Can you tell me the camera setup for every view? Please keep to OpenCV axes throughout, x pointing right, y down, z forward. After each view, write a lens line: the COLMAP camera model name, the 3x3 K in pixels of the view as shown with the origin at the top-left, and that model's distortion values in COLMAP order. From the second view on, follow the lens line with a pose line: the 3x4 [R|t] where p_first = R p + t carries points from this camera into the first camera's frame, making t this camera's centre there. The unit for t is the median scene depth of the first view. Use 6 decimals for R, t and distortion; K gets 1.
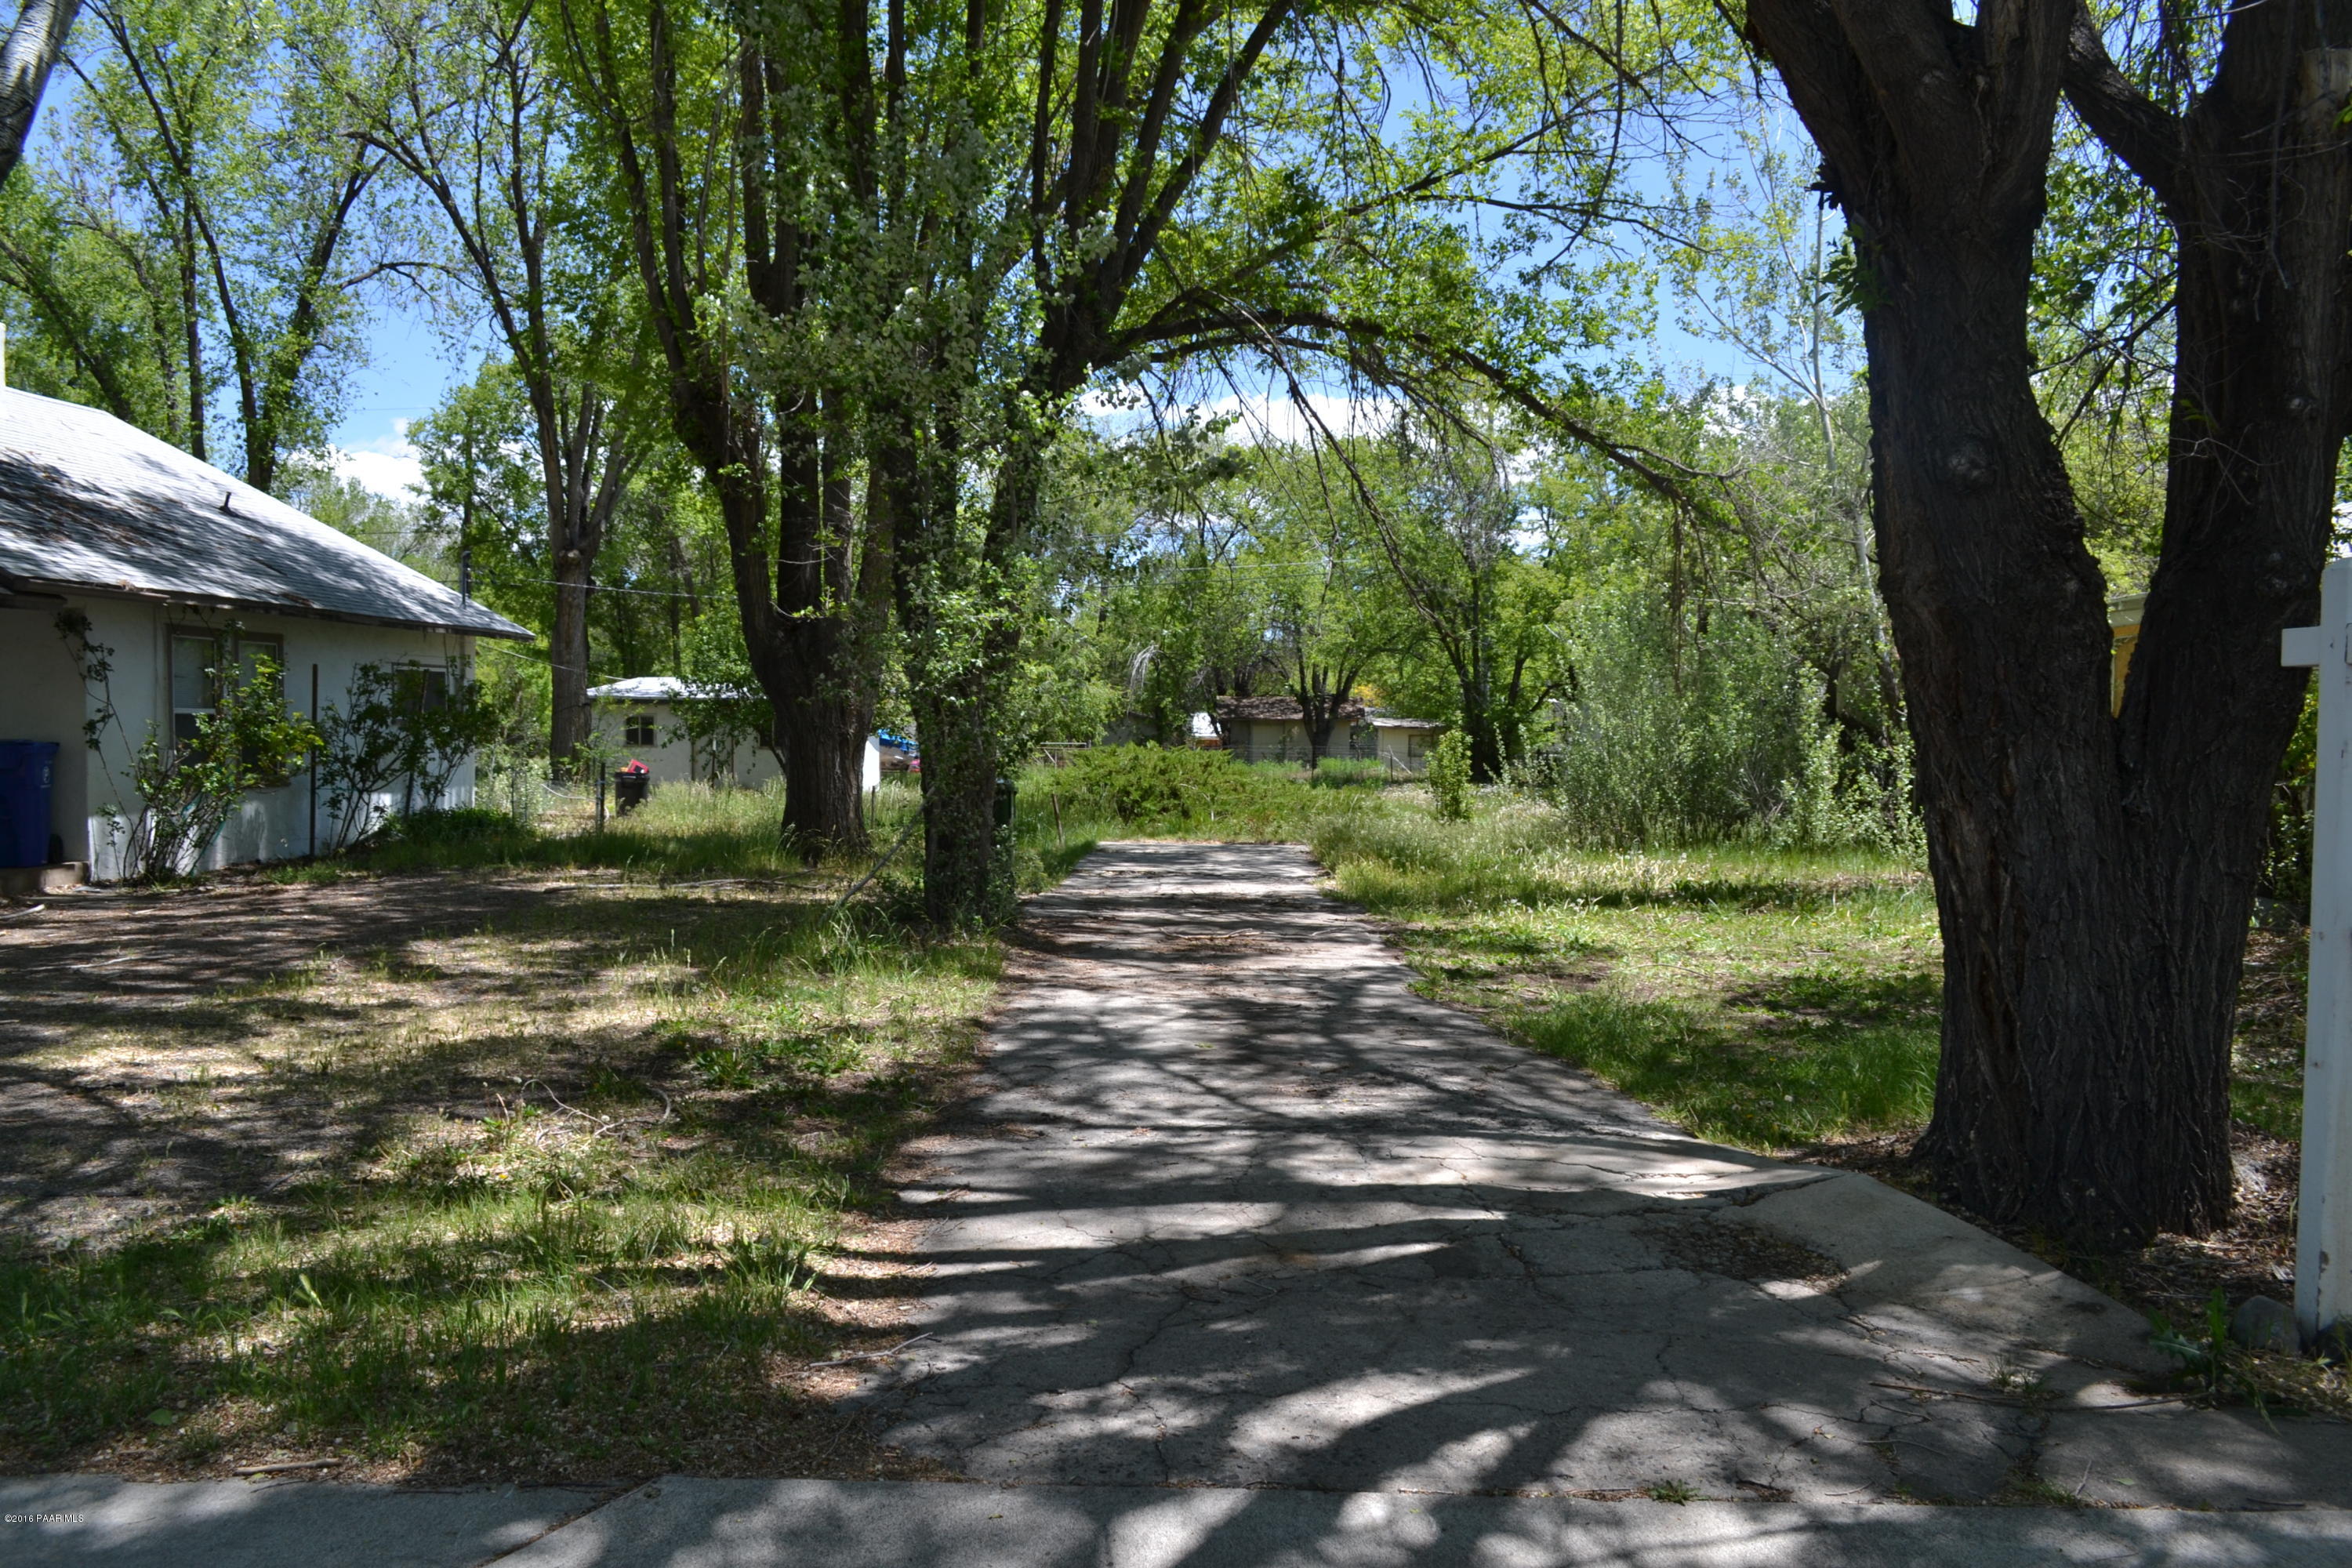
lens RADIAL K [[1951.7, 0, 1176.0], [0, 1951.7, 784.0], [0, 0, 1]] dist [-0.012830, -0.003902]
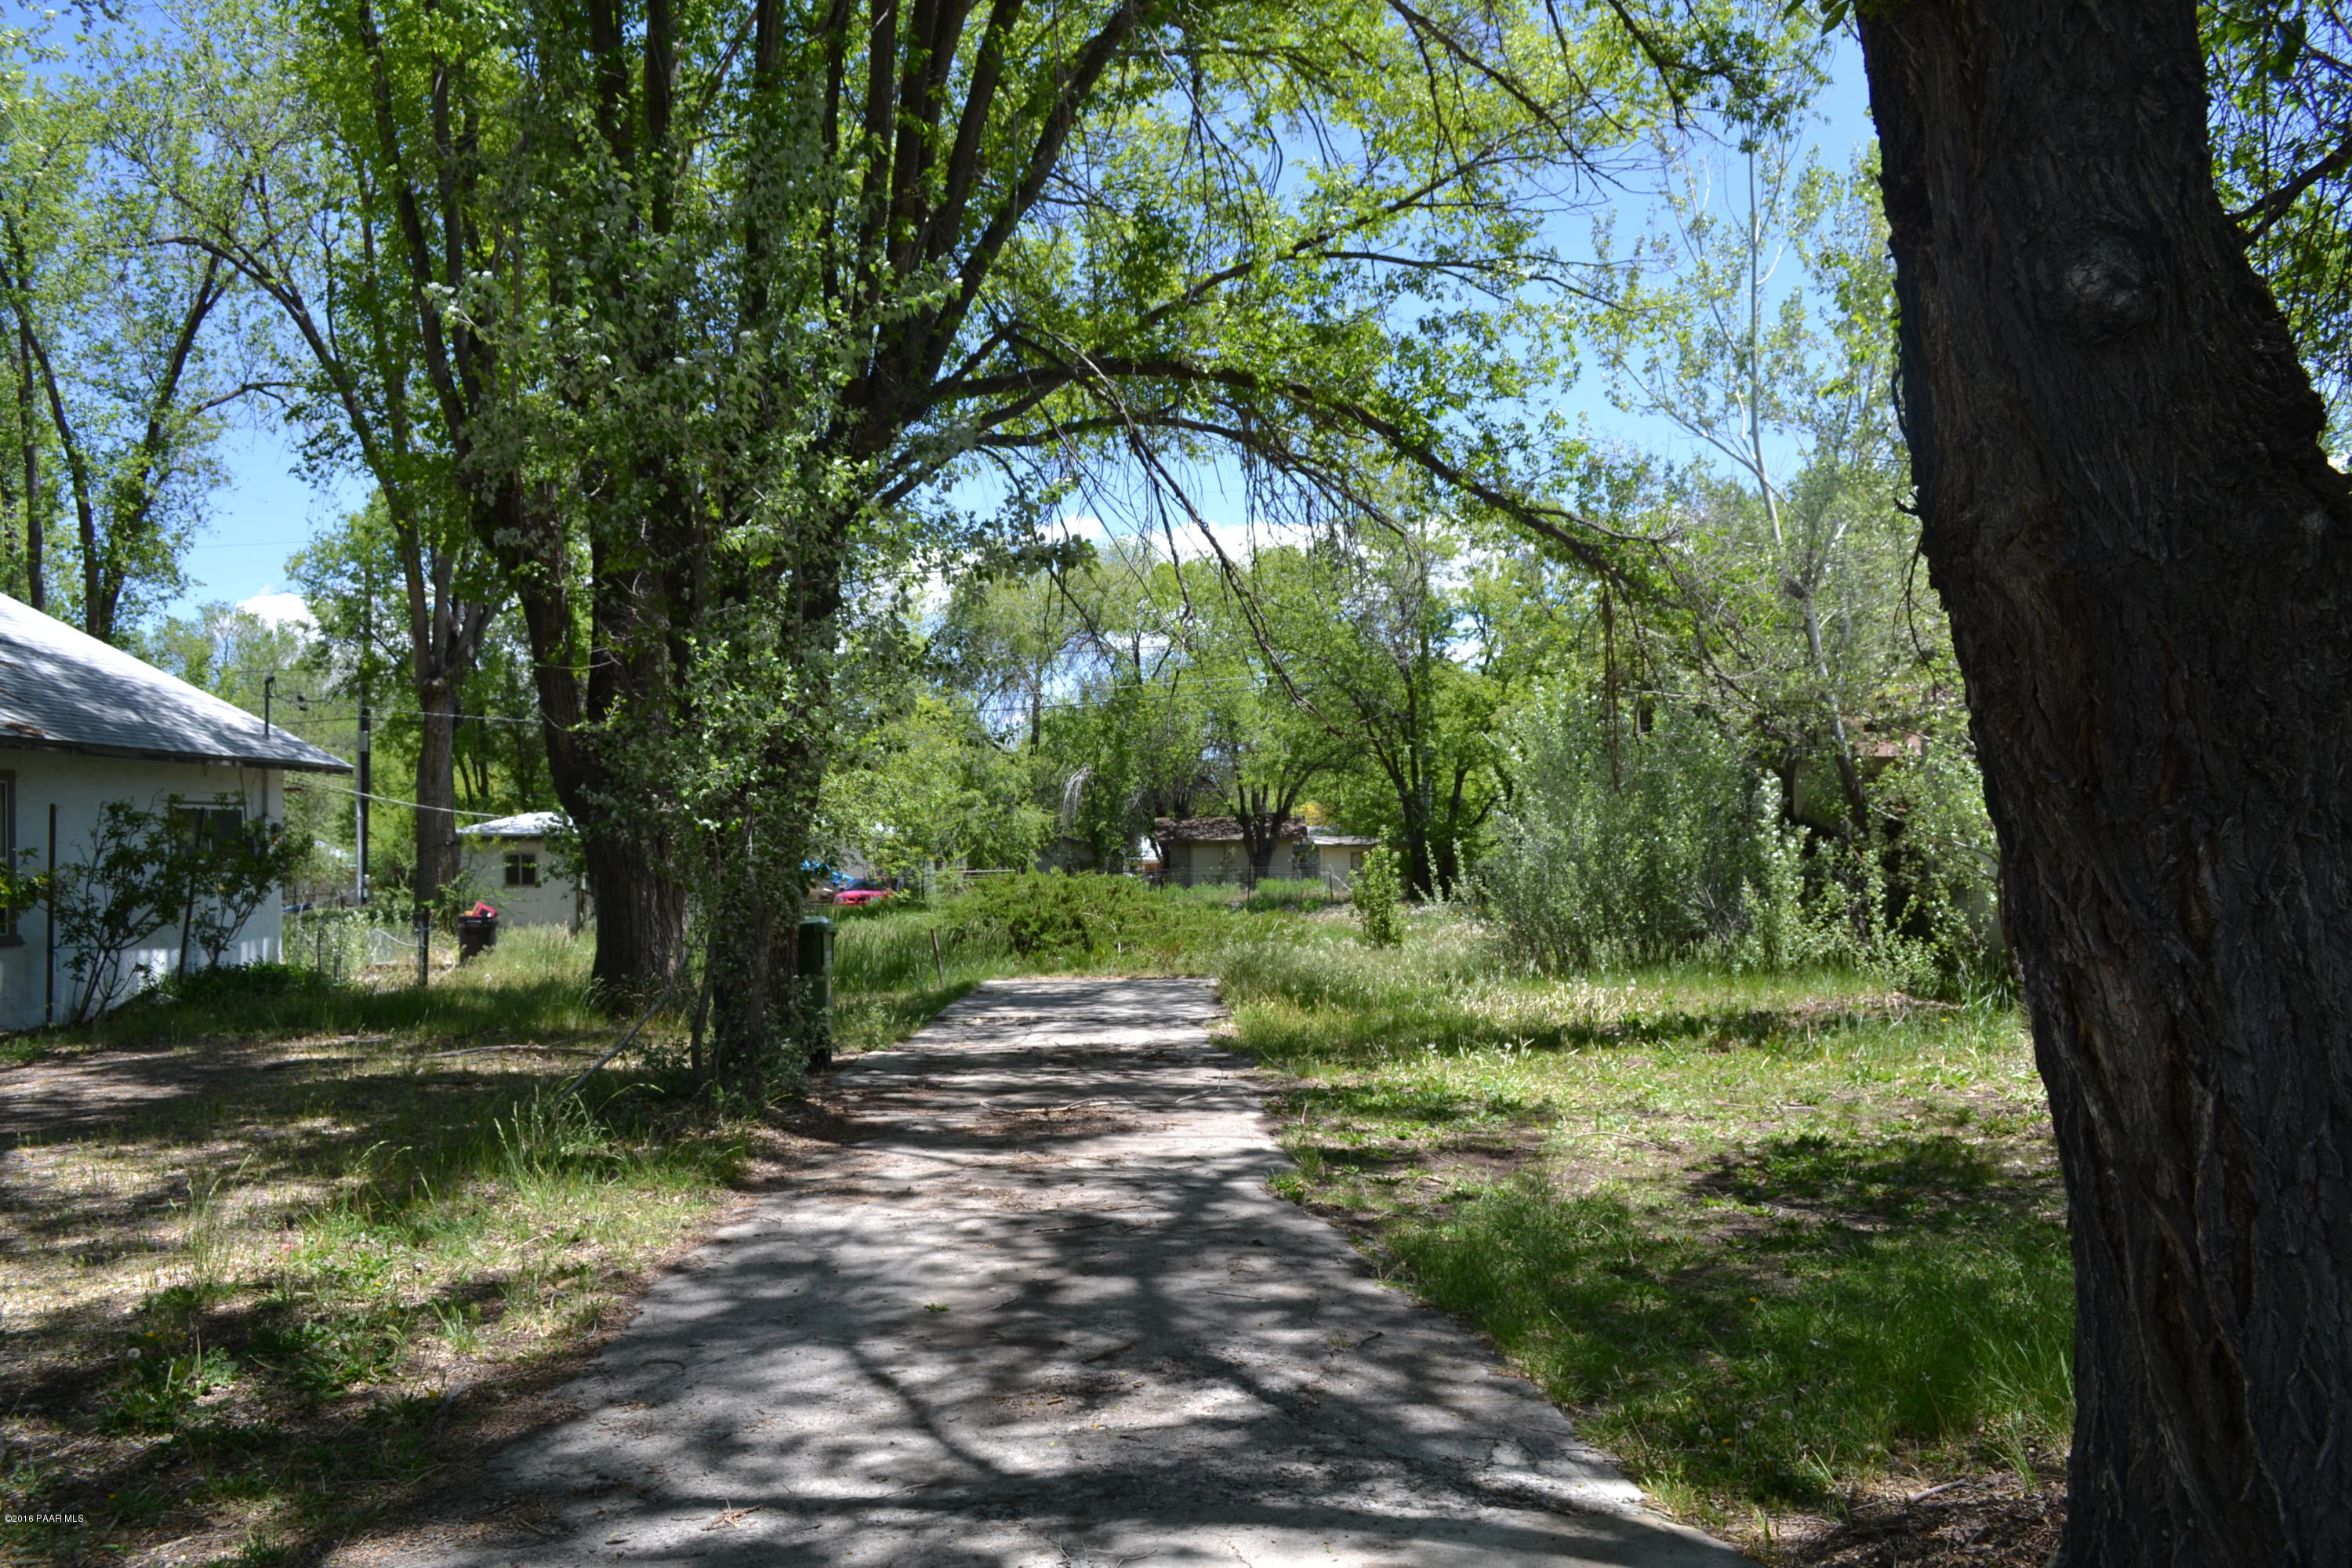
lens RADIAL K [[1951.7, 0, 1176.0], [0, 1951.7, 784.0], [0, 0, 1]] dist [-0.012830, -0.003902]
pose [[0.999382, -0.025837, 0.023850, 0.032584], [0.027295, 0.997643, -0.062956, -0.002130], [-0.022167, 0.063568, 0.997731, 0.110506]]
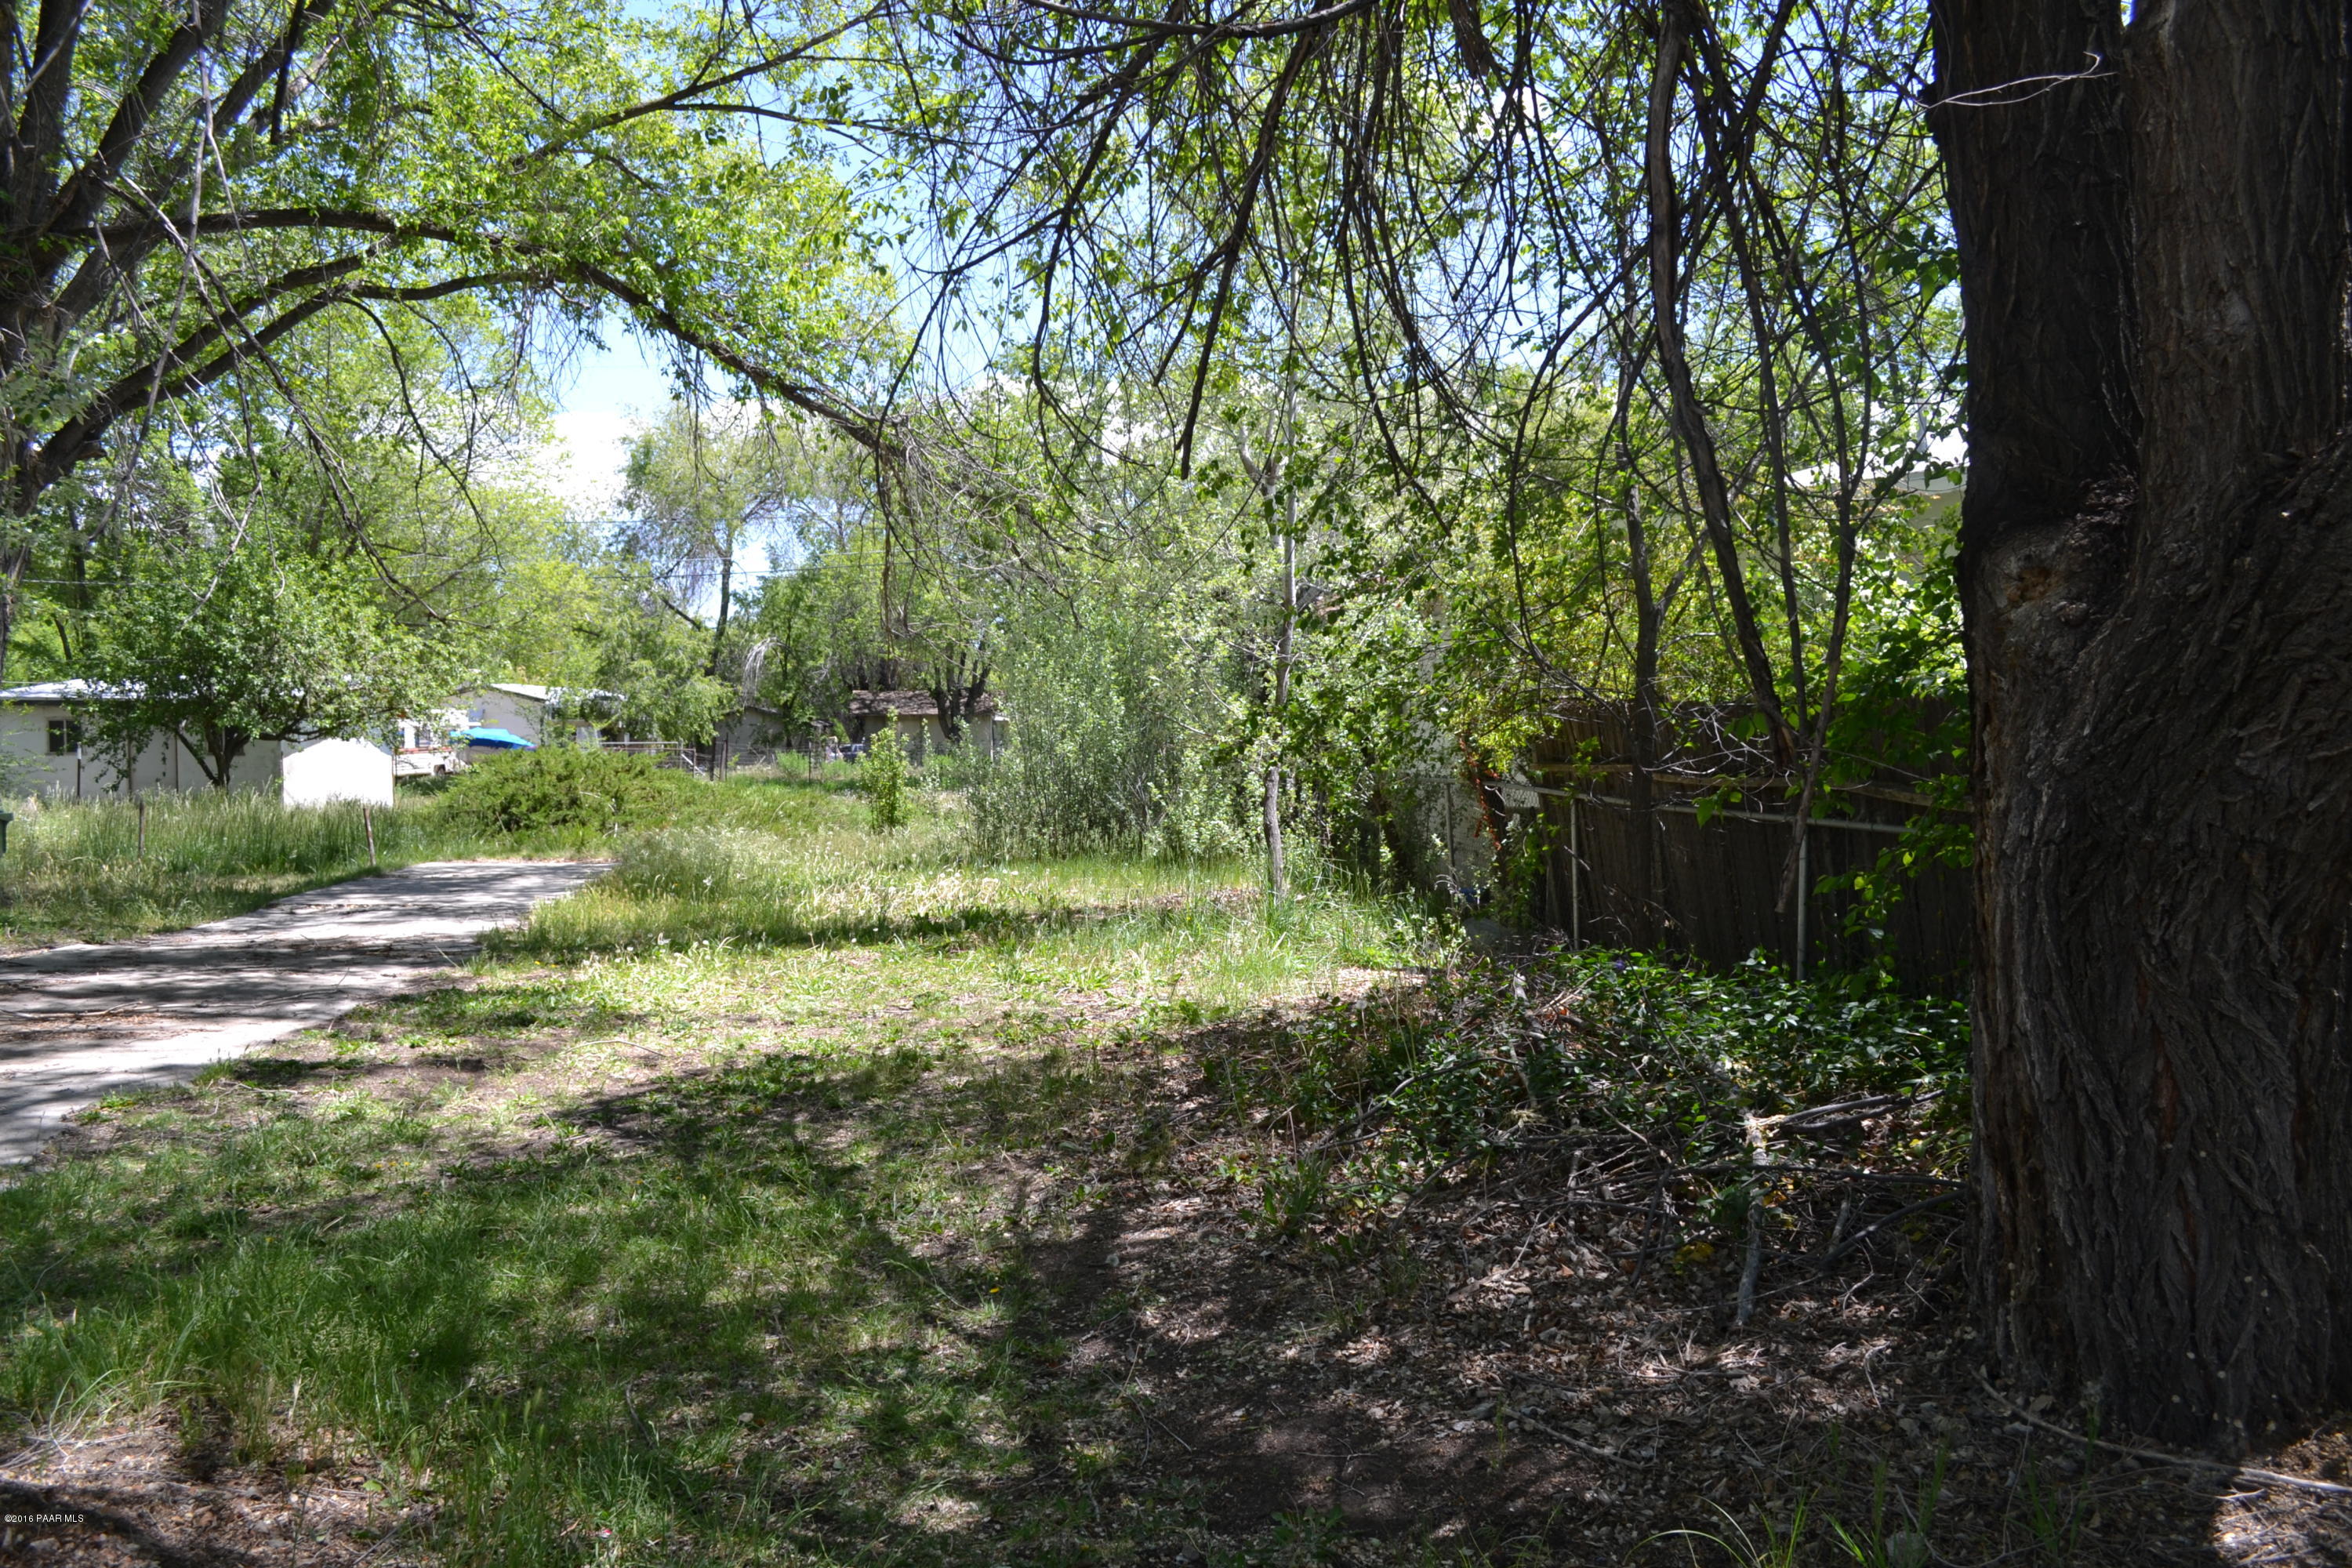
lens RADIAL K [[1951.7, 0, 1176.0], [0, 1951.7, 784.0], [0, 0, 1]] dist [-0.012830, -0.003902]
pose [[0.991481, -0.014588, 0.129432, 0.202837], [0.014076, 0.999889, 0.004875, -0.005495], [-0.129489, -0.003012, 0.991576, 0.116924]]
